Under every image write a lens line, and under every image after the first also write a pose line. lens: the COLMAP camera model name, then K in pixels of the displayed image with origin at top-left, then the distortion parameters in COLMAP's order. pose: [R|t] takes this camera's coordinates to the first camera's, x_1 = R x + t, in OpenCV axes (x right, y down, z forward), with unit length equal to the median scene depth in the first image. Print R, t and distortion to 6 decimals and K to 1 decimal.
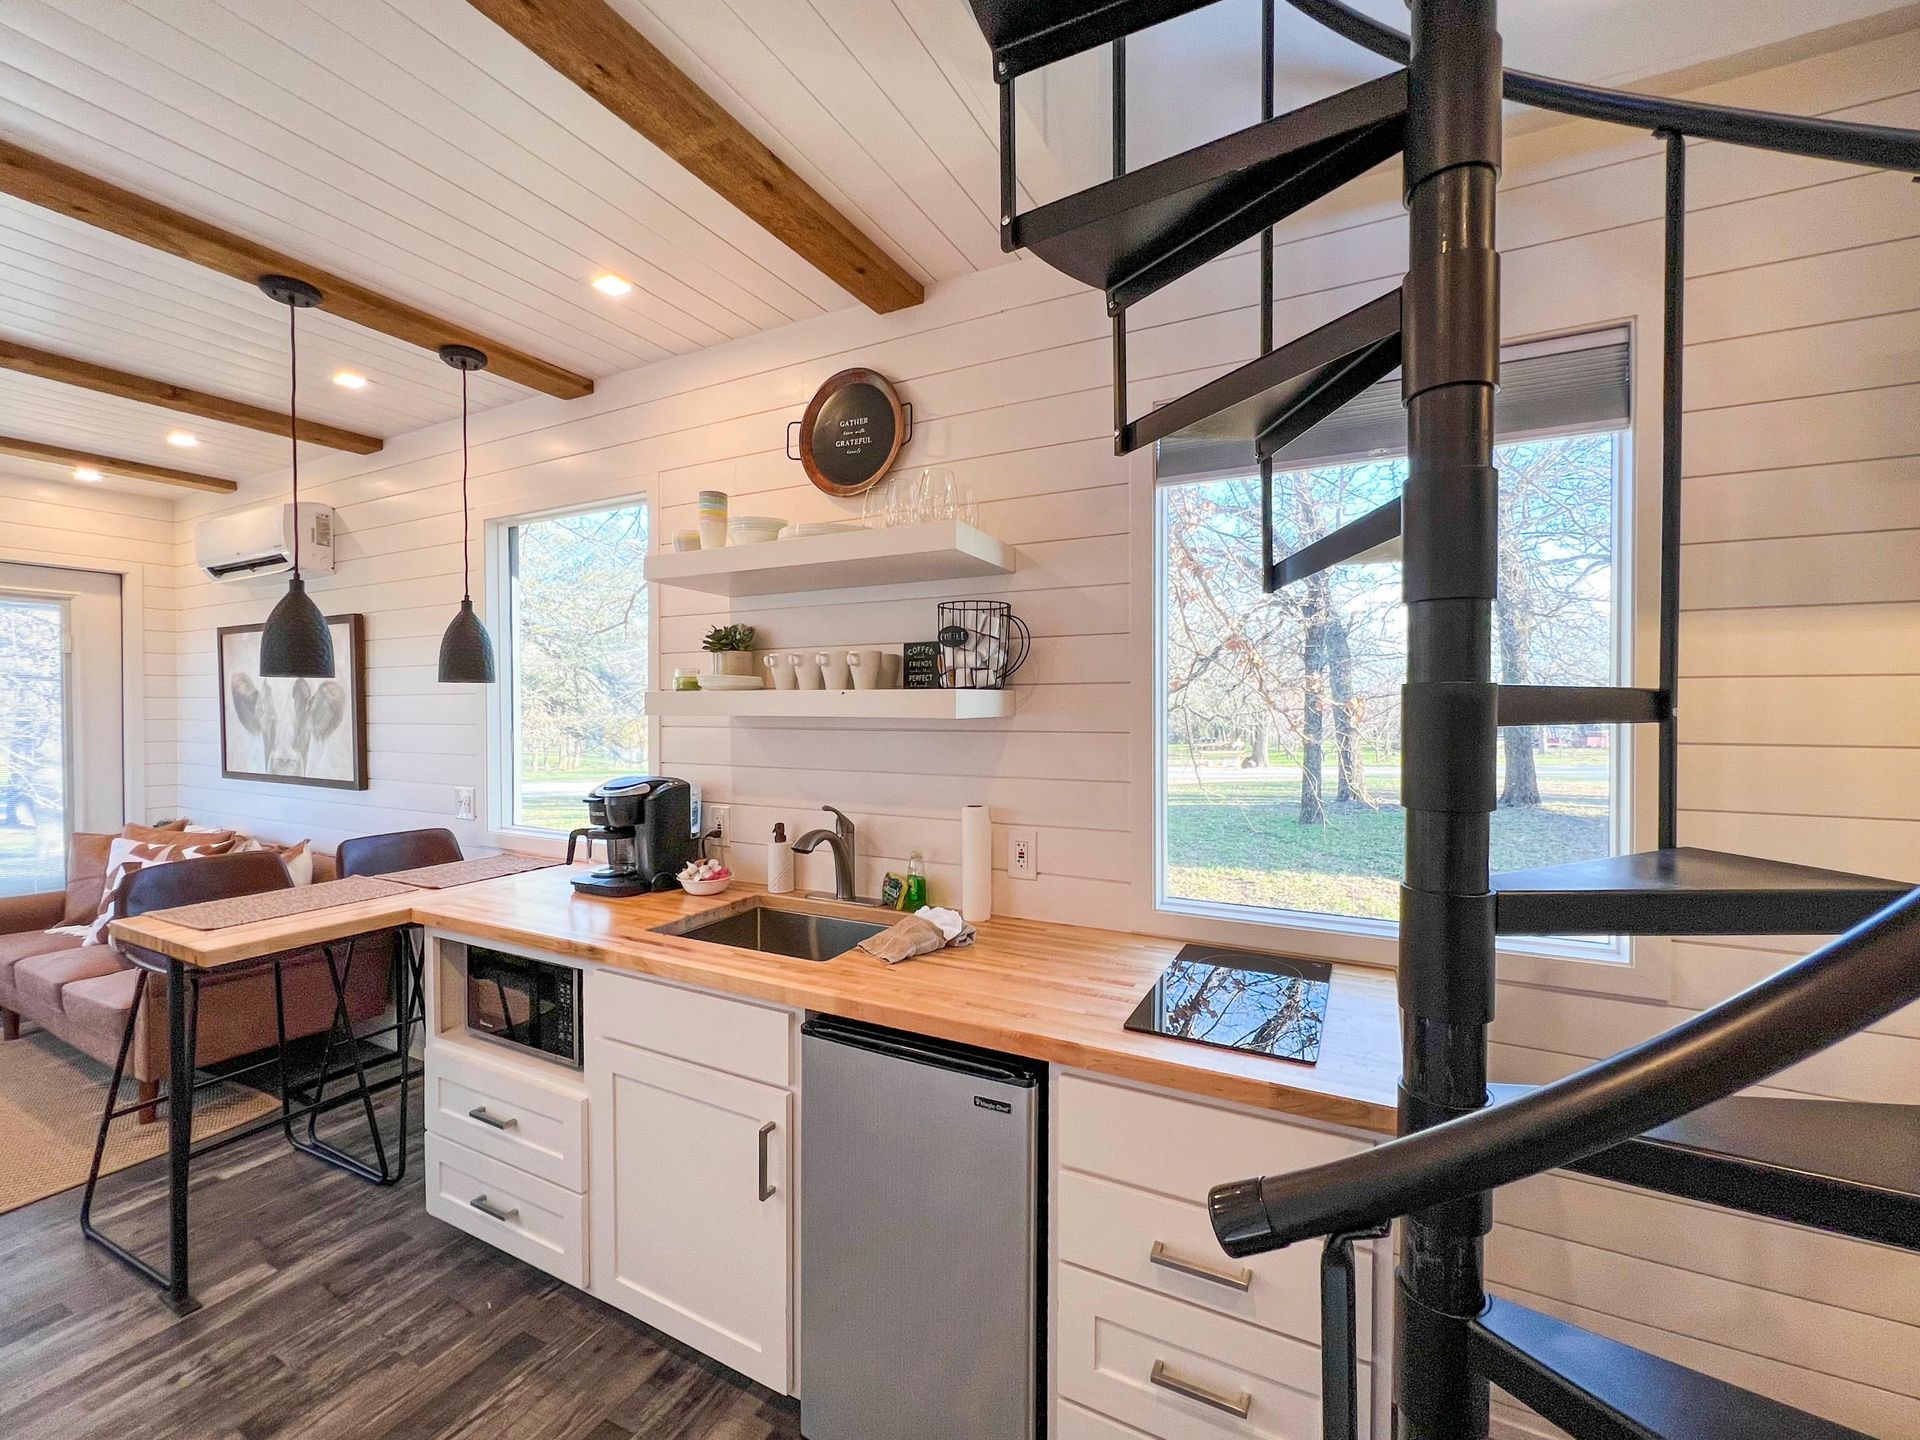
lens RADIAL K [[785.7, 0, 952.7], [0, 785.7, 721.7], [0, 0, 1]] dist [-0.004061, 0.001210]
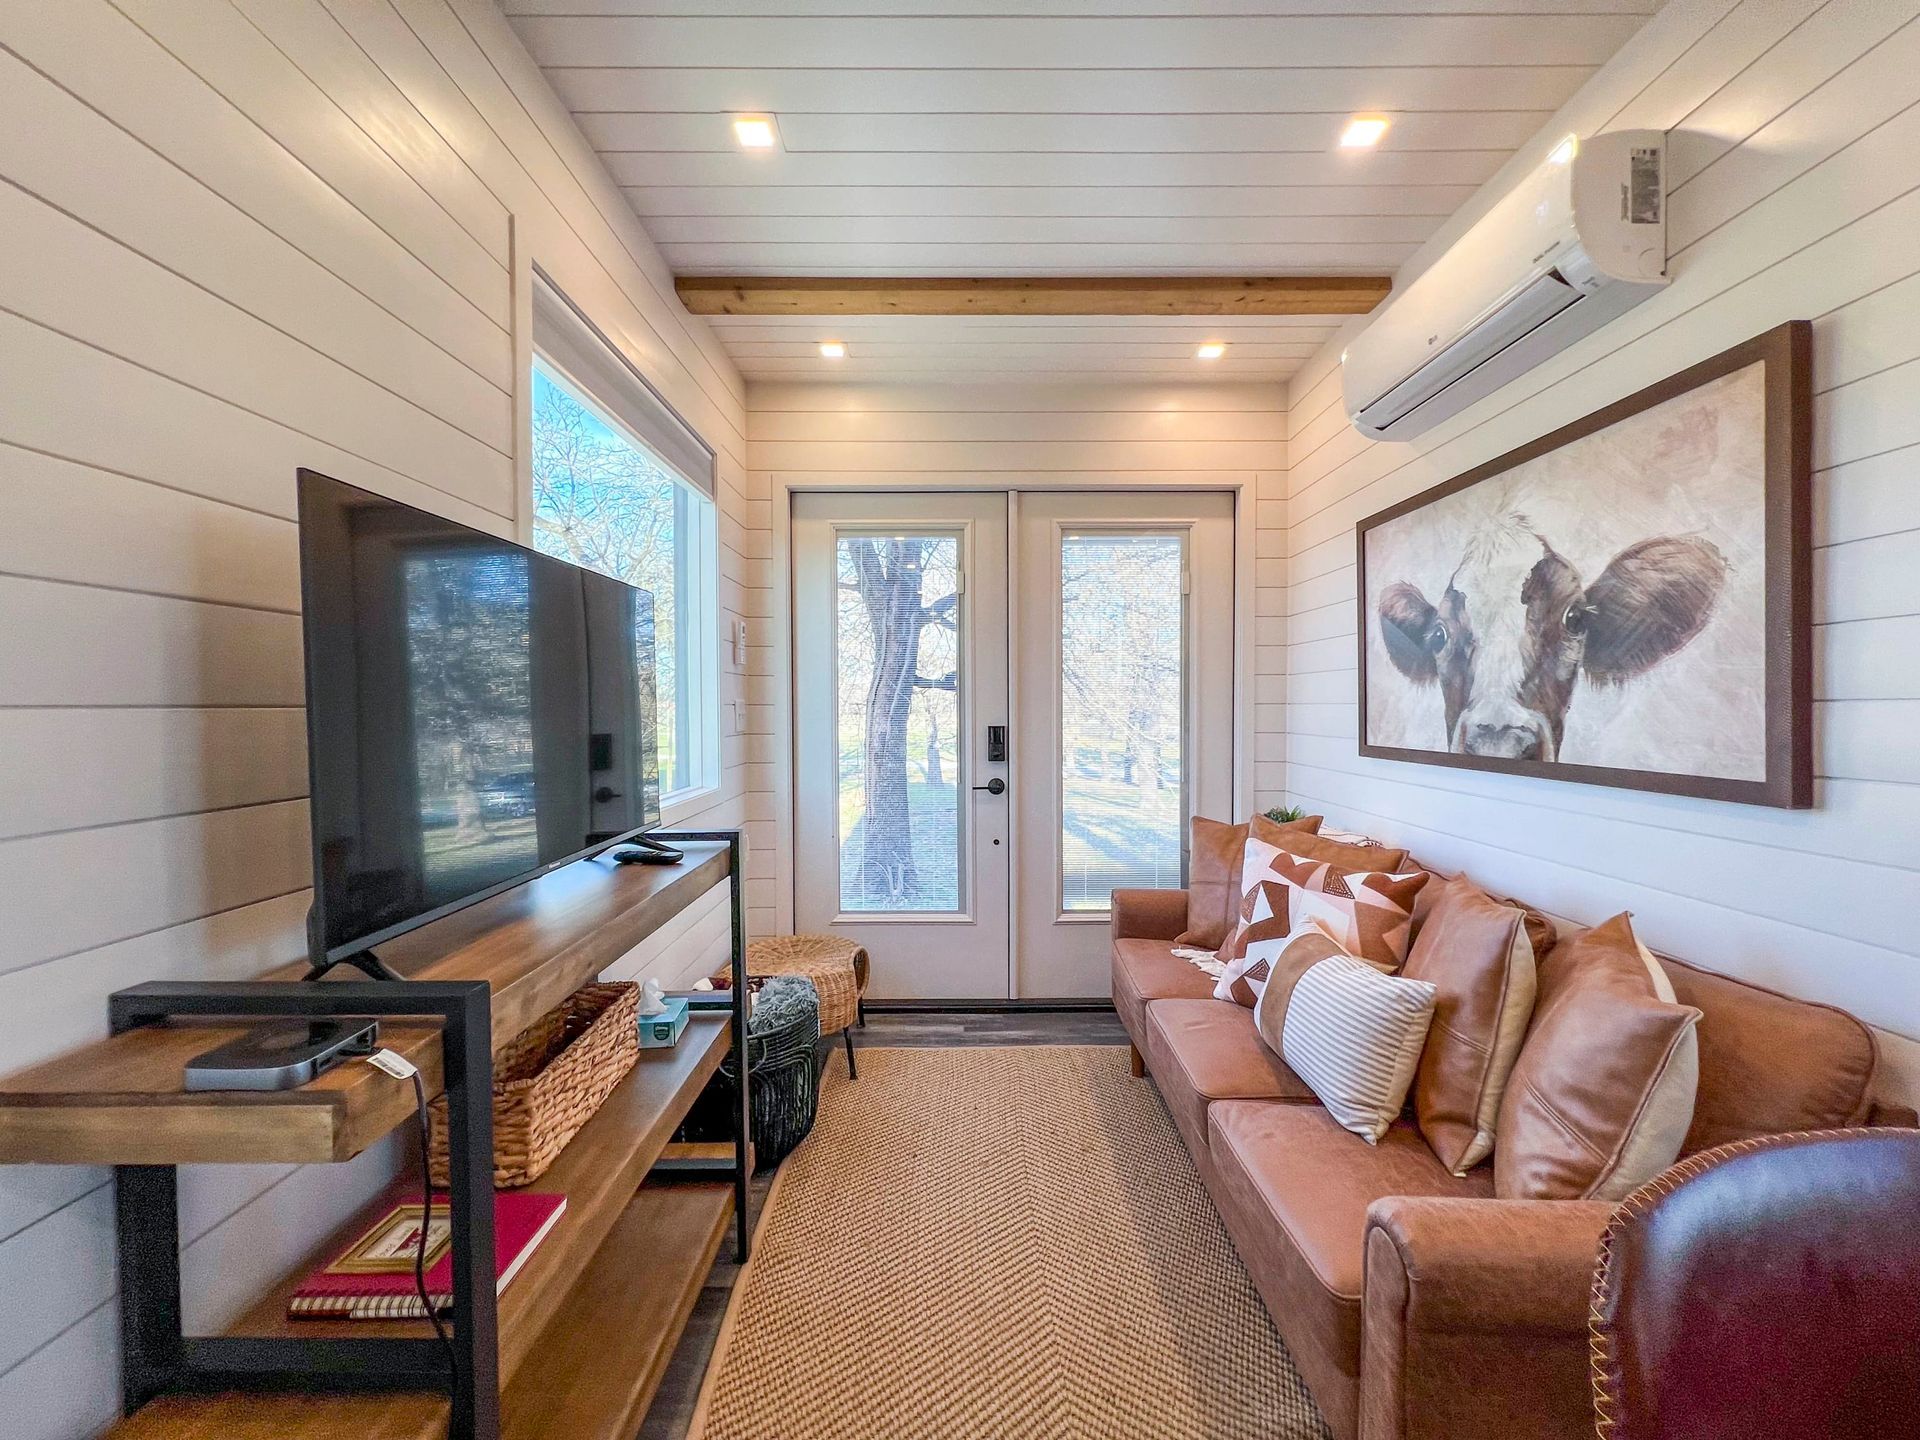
lens RADIAL K [[771.3, 0, 960.3], [0, 771.3, 722.1], [0, 0, 1]] dist [-0.002500, -0.001823]
pose [[0.467107, 0.015055, -0.884073, -1.069729], [-0.012744, 0.999866, 0.010293, 0.084453], [0.884109, 0.006458, 0.467236, 0.844175]]
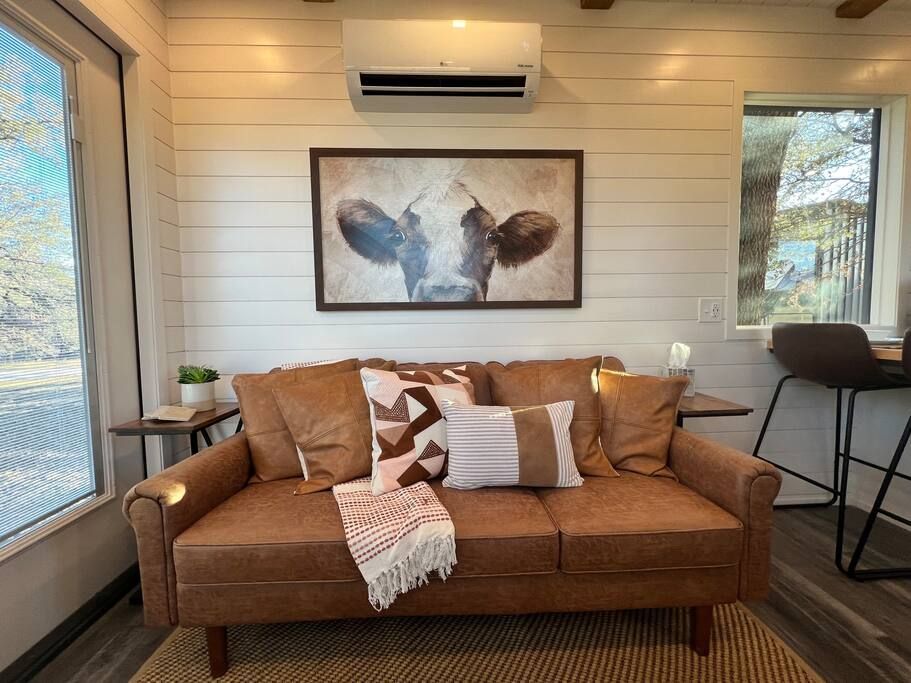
lens RADIAL K [[365.4, 0, 454.2], [0, 365.4, 345.3], [0, 0, 1]] dist [-0.003246, -0.000778]
pose [[0.862710, -0.046459, 0.503561, -2.057812], [0.023916, 0.998405, 0.051140, 0.192066], [-0.505134, -0.032076, 0.862445, 1.077695]]
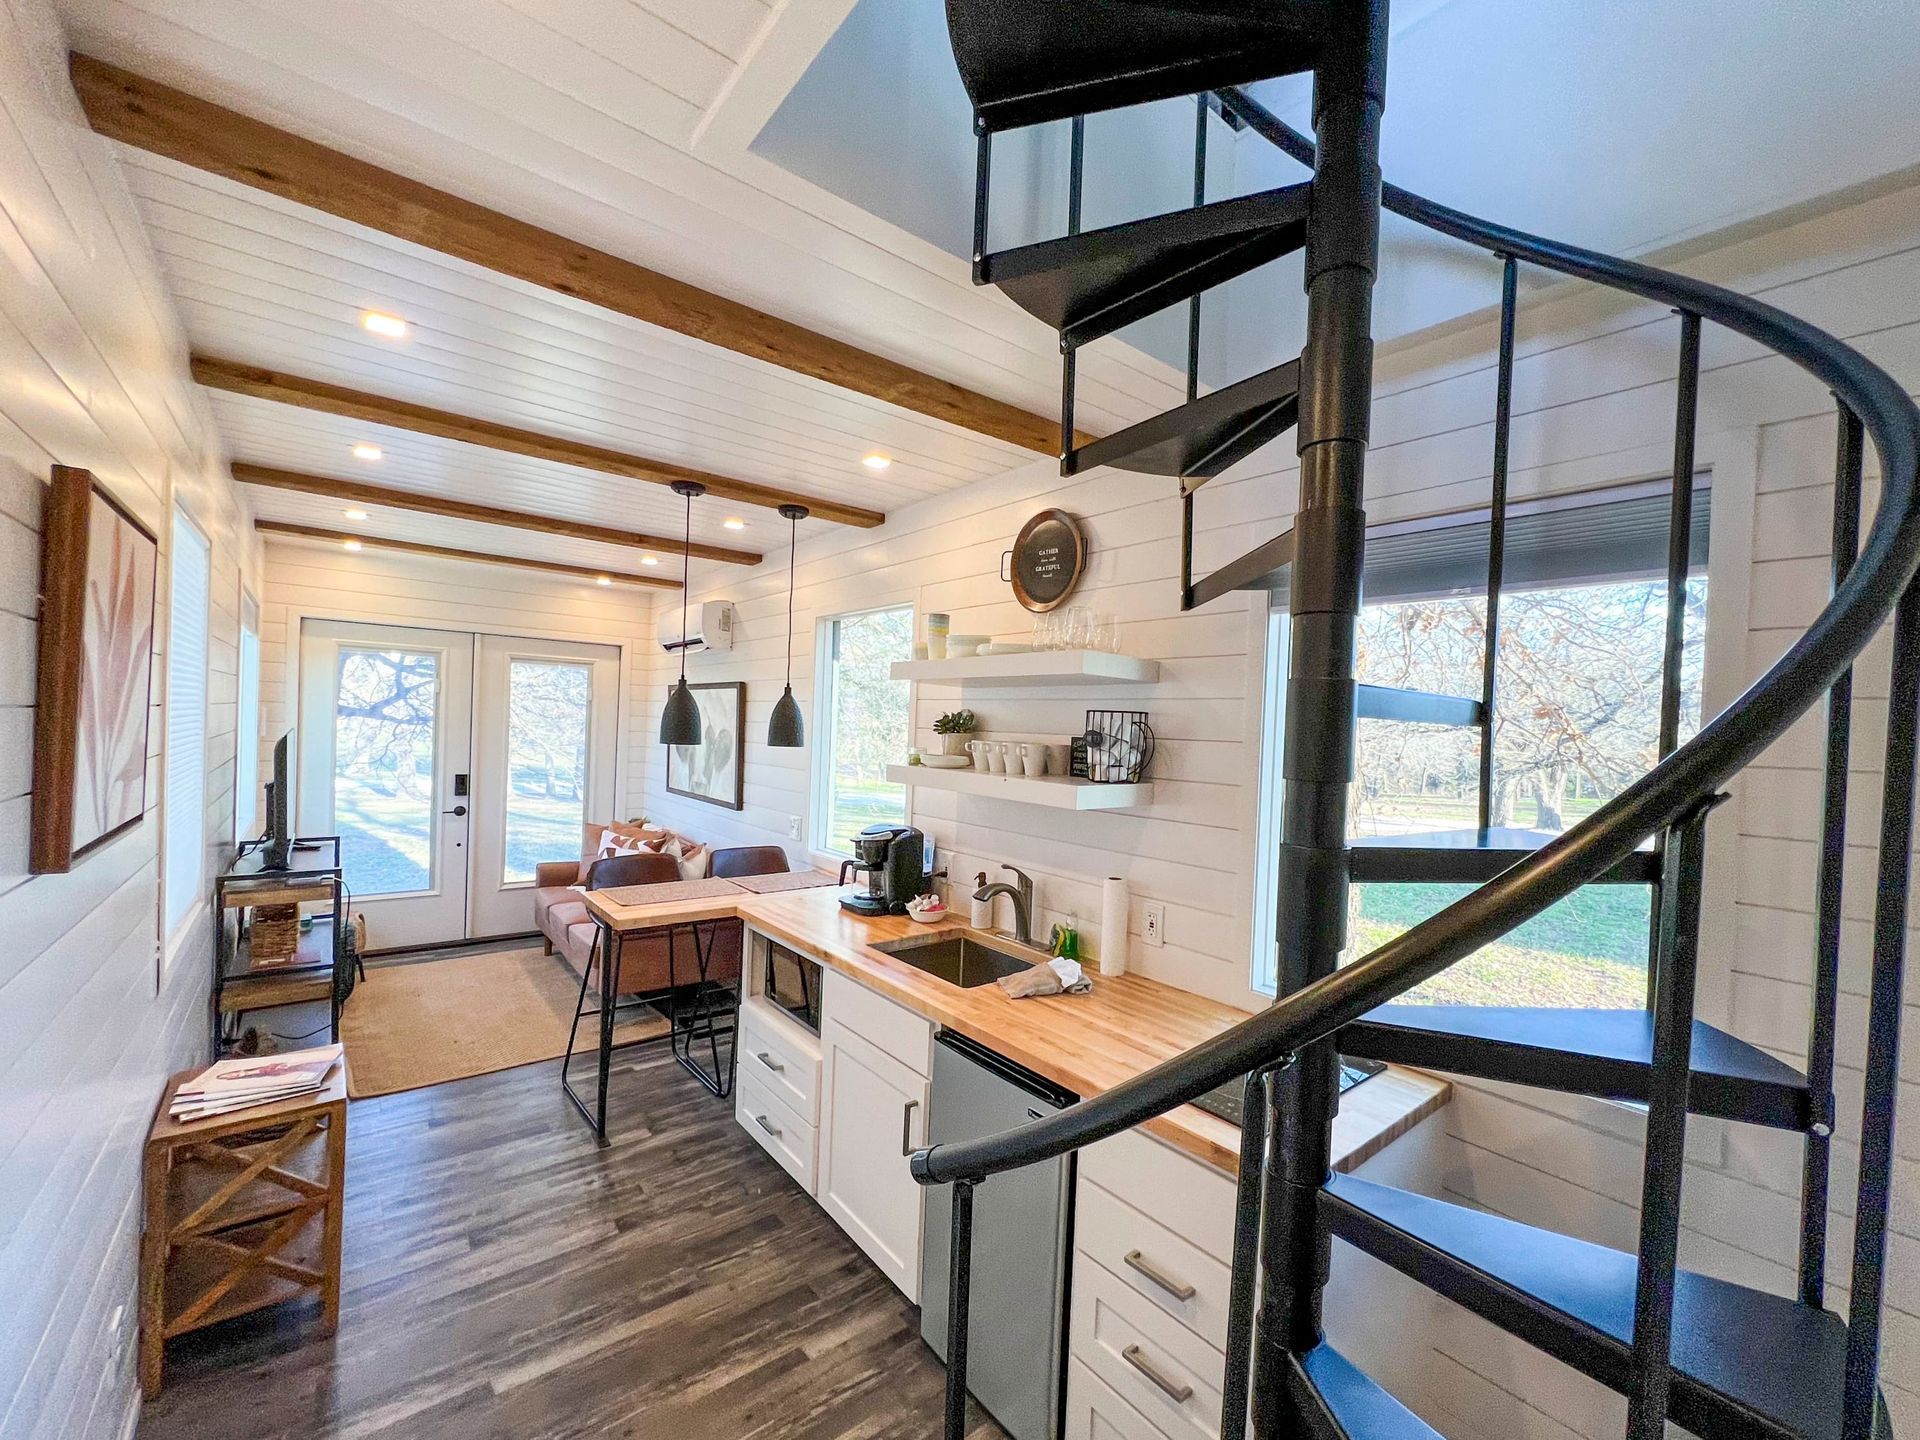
lens RADIAL K [[771.3, 0, 995.4], [0, 771.3, 743.4], [0, 0, 1]] dist [-0.002500, -0.001823]
pose [[0.927579, 0.041626, -0.371300, 0.266151], [-0.045628, 0.998957, -0.001997, -0.080608], [0.370829, 0.018794, 0.928511, -0.145168]]
